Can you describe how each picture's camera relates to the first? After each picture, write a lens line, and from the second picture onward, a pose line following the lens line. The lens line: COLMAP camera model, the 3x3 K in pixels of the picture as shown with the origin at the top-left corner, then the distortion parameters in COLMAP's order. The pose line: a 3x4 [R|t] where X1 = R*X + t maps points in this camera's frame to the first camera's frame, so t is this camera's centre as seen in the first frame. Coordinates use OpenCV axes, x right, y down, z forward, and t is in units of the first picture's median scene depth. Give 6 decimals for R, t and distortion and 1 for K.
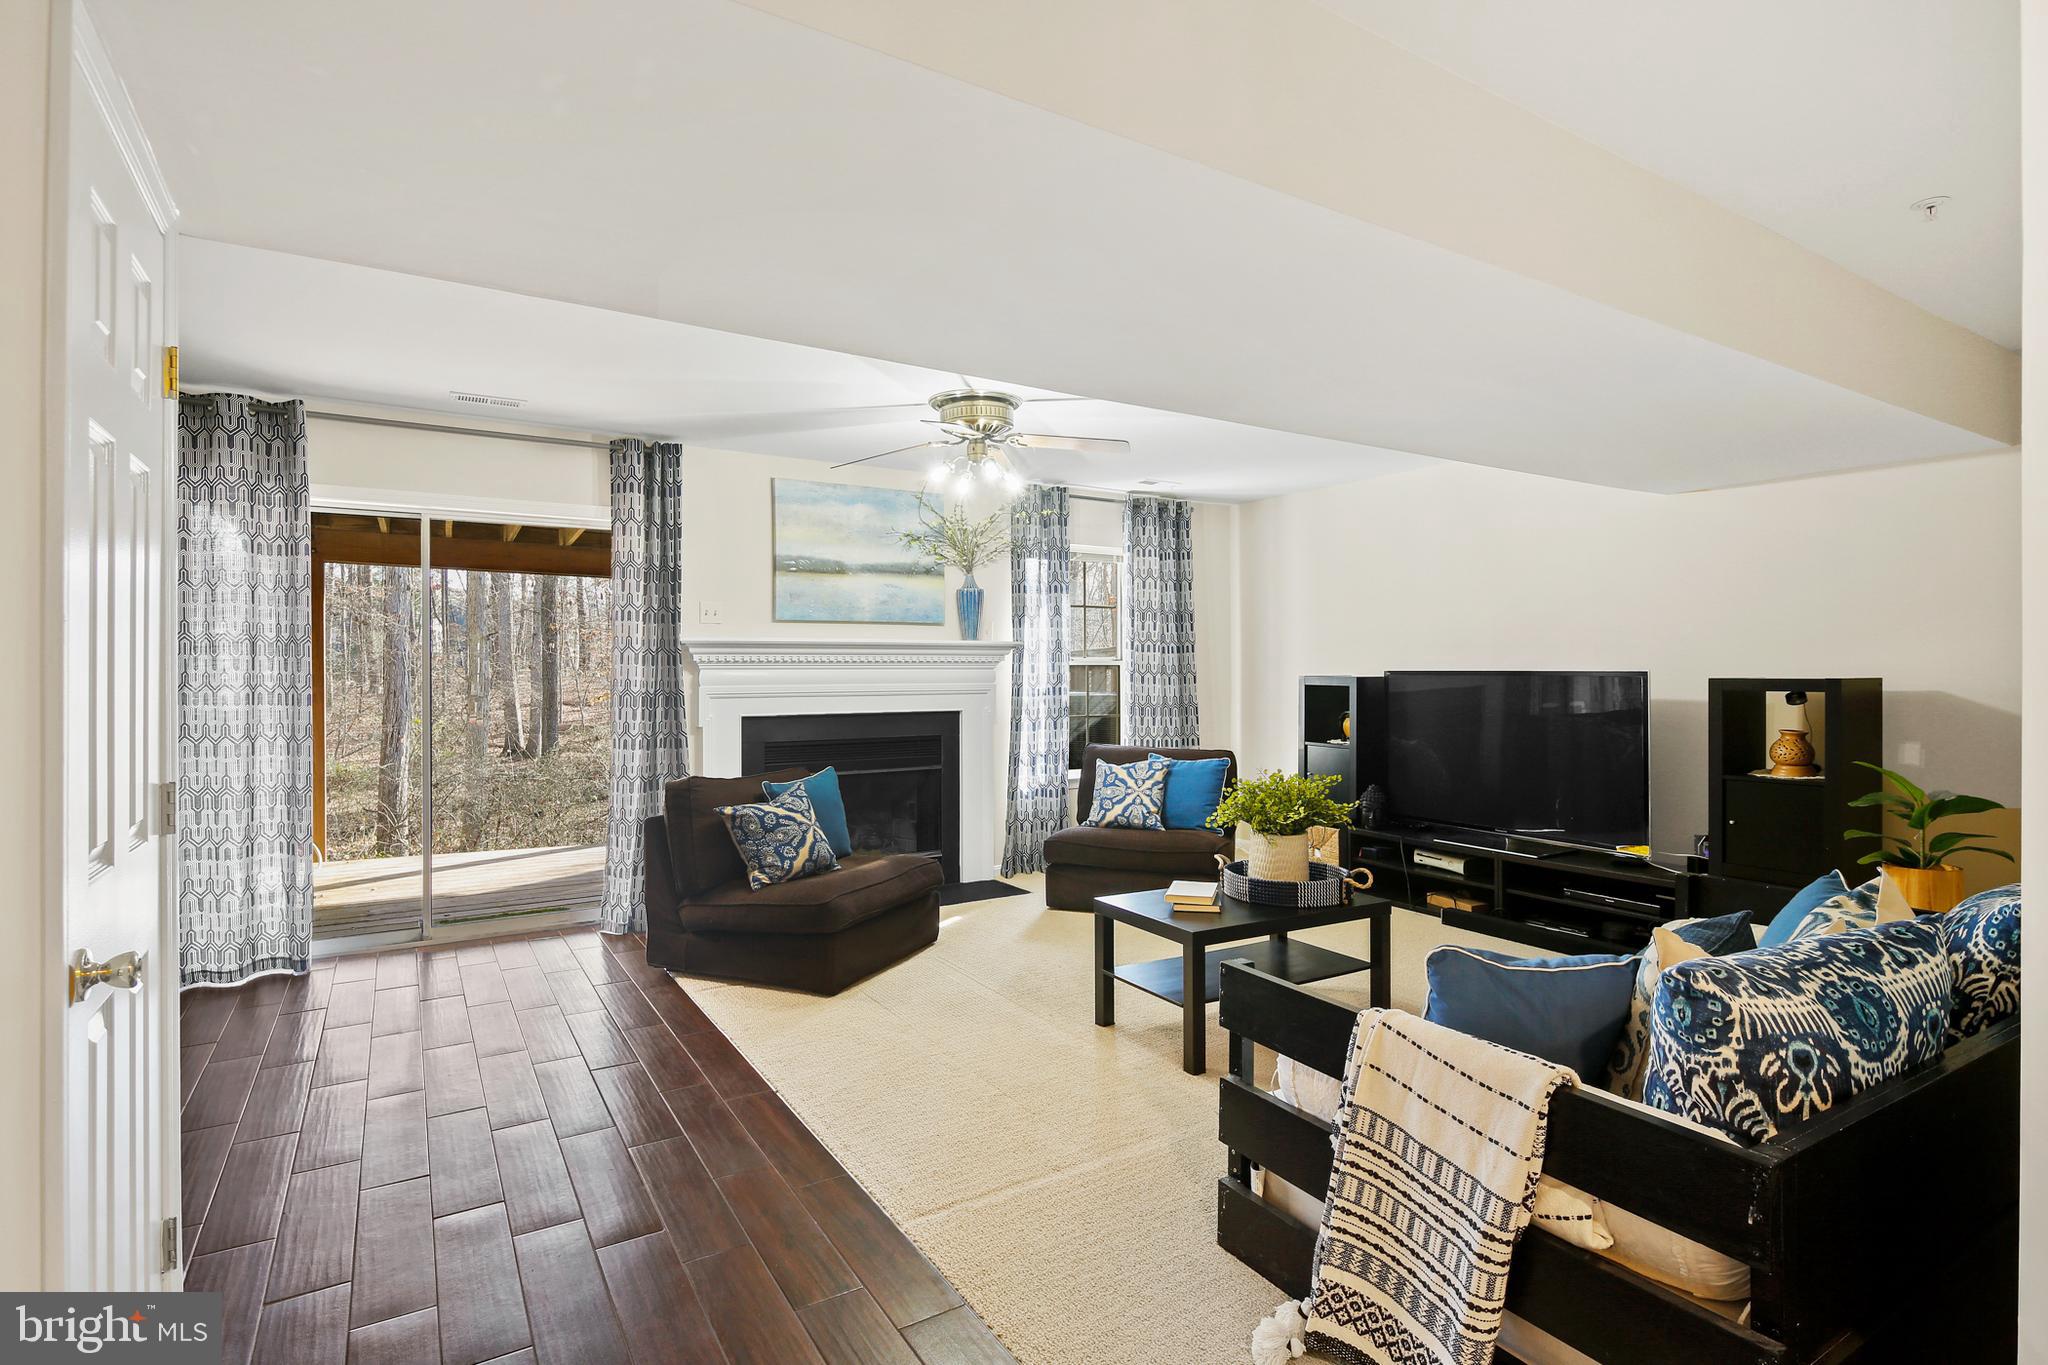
lens RADIAL K [[973.8, 0, 1031.8], [0, 973.8, 676.8], [0, 0, 1]] dist [-0.003573, -0.000448]
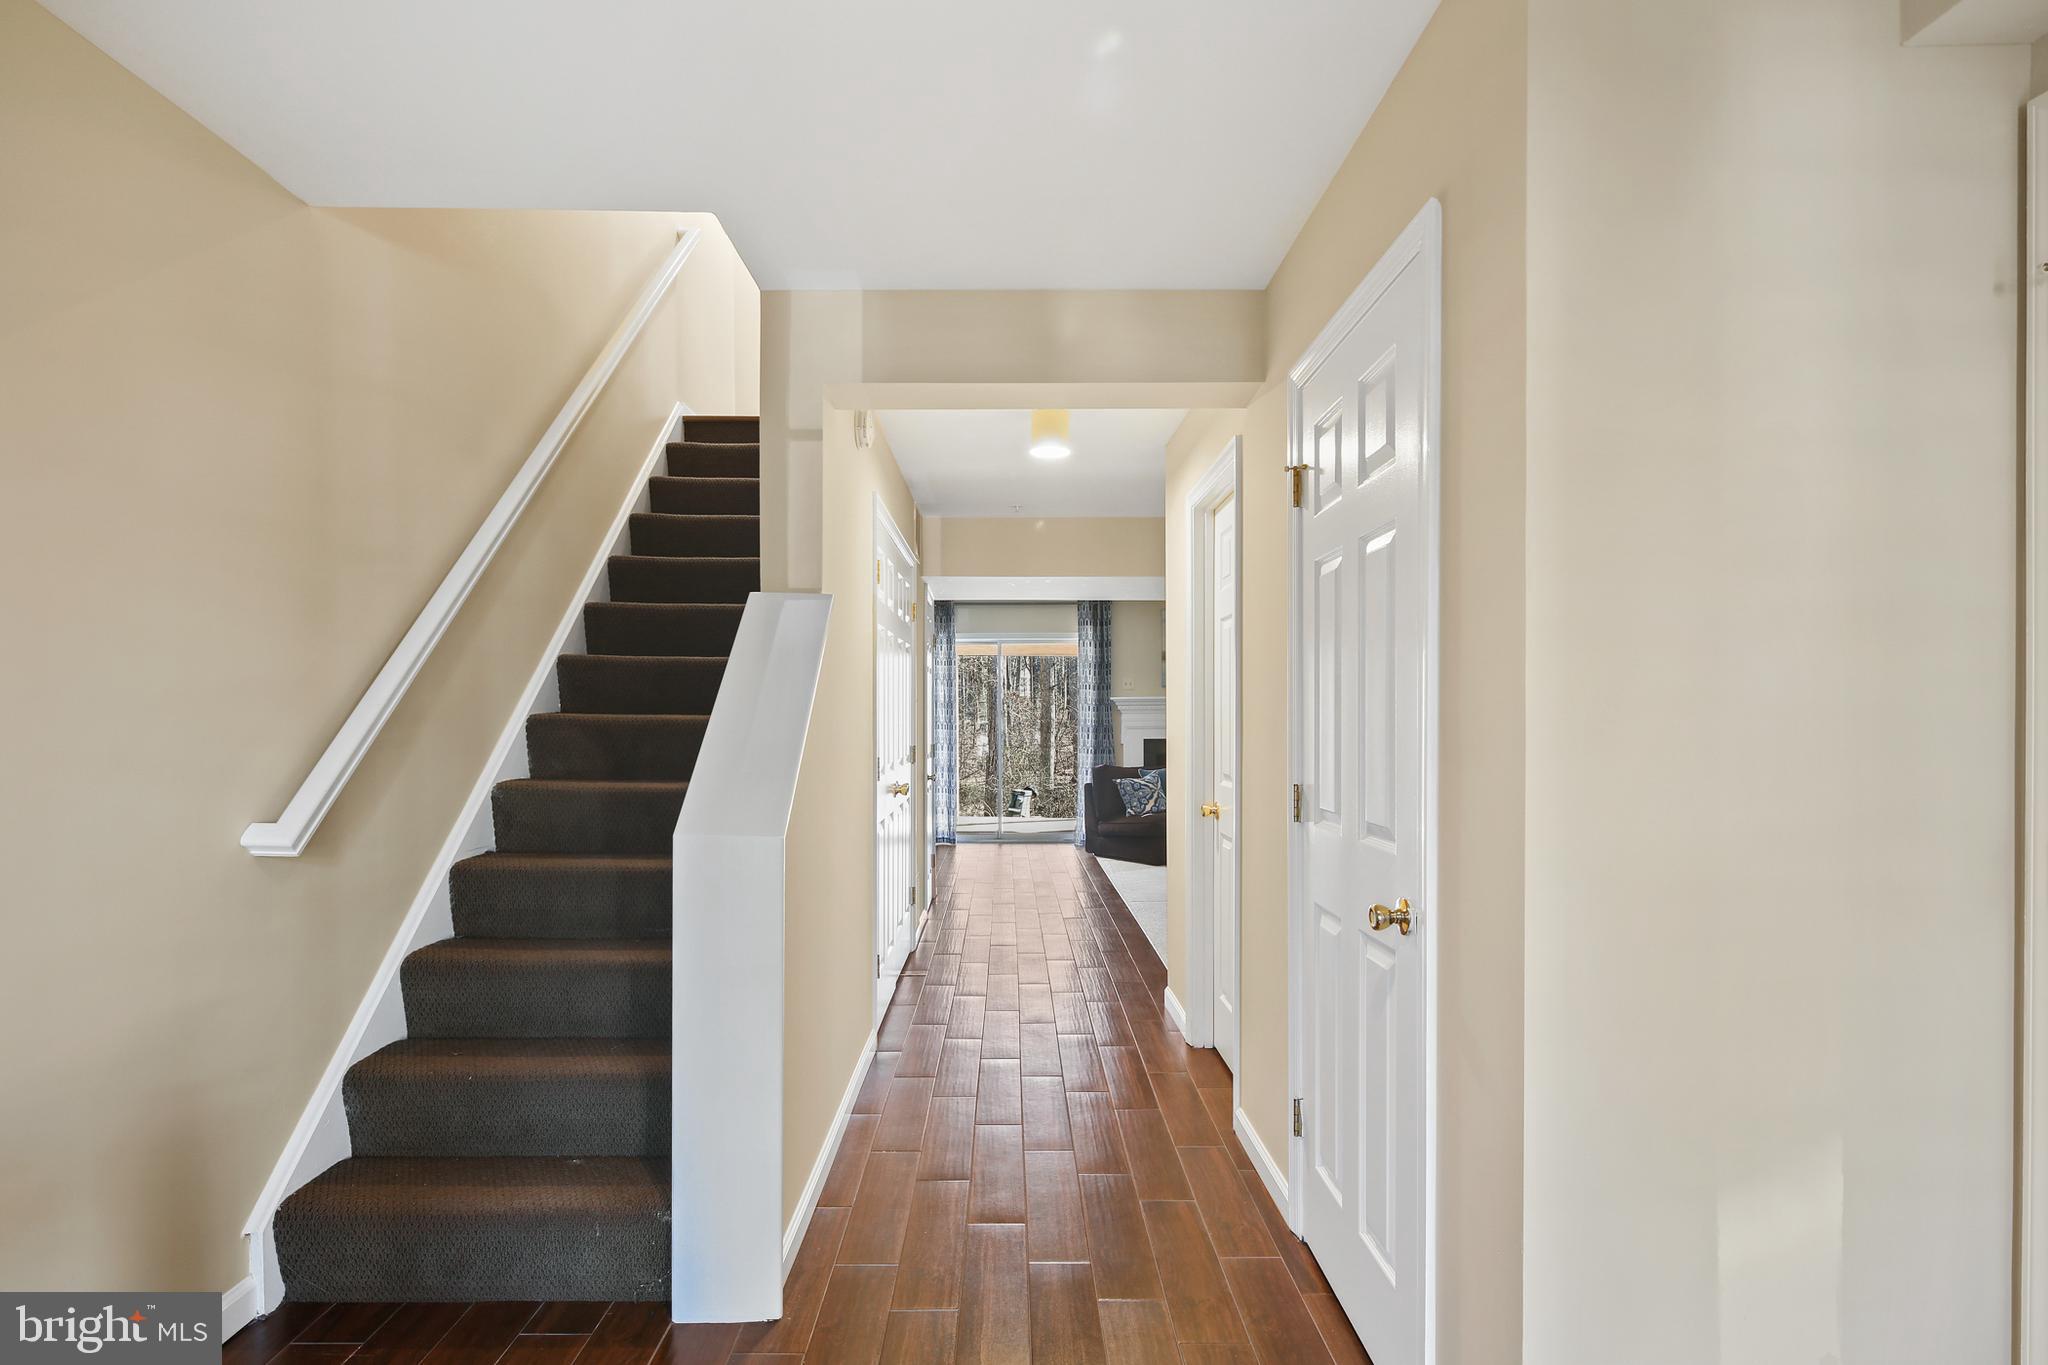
lens RADIAL K [[1011.1, 0, 1028.6], [0, 1011.1, 702.9], [0, 0, 1]] dist [-0.000528, -0.001861]
pose [[0.842177, -0.007956, -0.539142, 0.617462], [-0.004274, 0.999761, -0.021430, 0.015601], [0.539184, 0.020352, 0.841942, -0.830023]]
